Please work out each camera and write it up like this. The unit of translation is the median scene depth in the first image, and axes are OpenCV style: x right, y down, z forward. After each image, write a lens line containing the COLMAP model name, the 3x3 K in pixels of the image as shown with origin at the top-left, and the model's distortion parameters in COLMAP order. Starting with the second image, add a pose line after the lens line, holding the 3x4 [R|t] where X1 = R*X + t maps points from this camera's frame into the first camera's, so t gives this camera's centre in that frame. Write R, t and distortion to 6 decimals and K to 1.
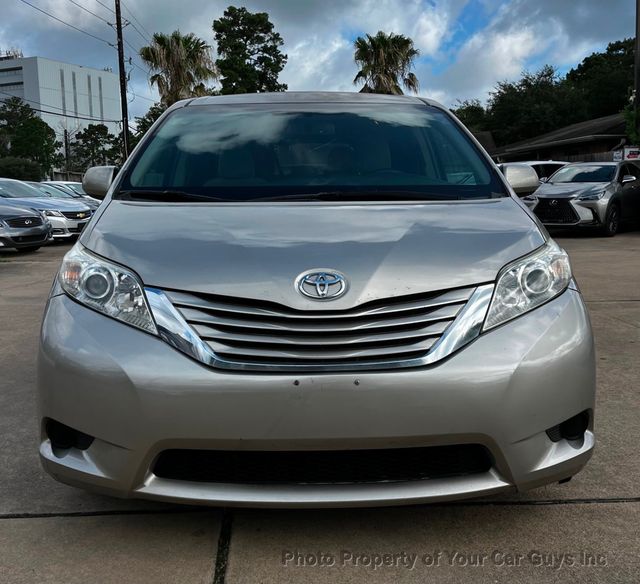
lens RADIAL K [[669.7, 0, 320.0], [0, 669.7, 292.0], [0, 0, 1]] dist [0.016738, 0.009907]
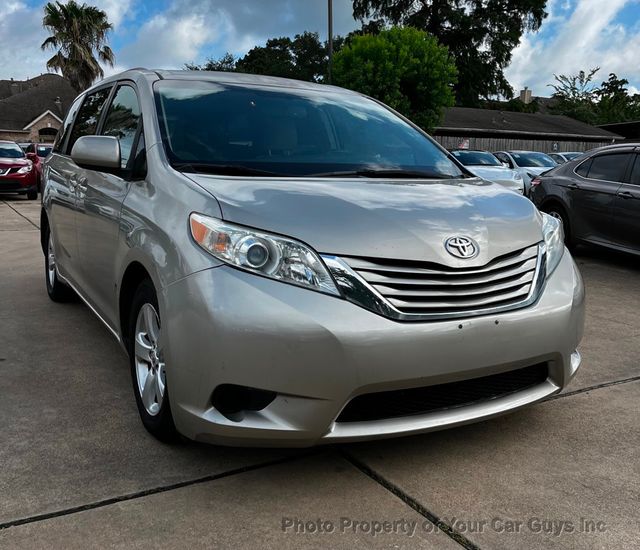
lens RADIAL K [[619.5, 0, 320.0], [0, 619.5, 275.0], [0, 0, 1]] dist [0.017966, 0.008731]
pose [[0.889527, -0.051264, 0.453997, -0.675218], [0.039017, 0.998579, 0.036310, -0.009627], [-0.455213, -0.014585, 0.890263, 0.084716]]
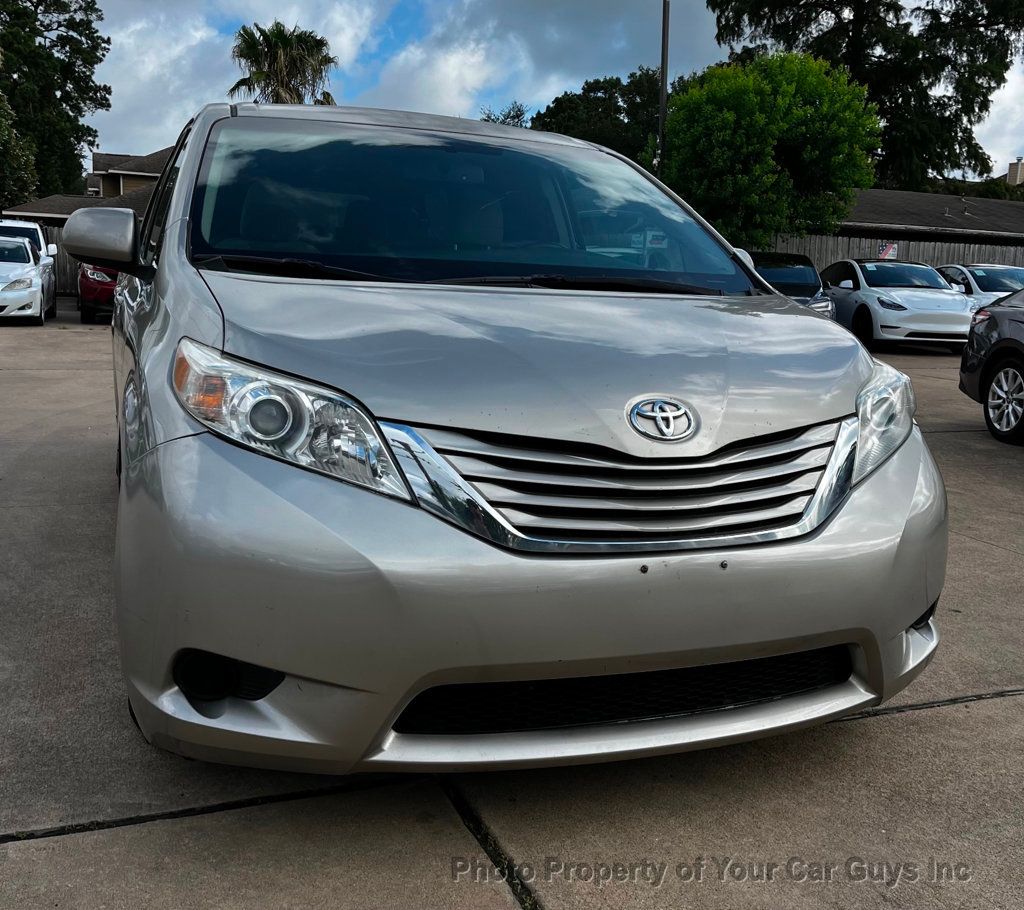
lens RADIAL K [[992.8, 0, 512.0], [0, 992.8, 455.0], [0, 0, 1]] dist [0.038958, -0.032858]
pose [[0.945274, -0.007390, 0.326193, -0.406912], [-0.002551, 0.999545, 0.030039, -0.003566], [-0.326267, -0.029227, 0.944826, 0.113052]]
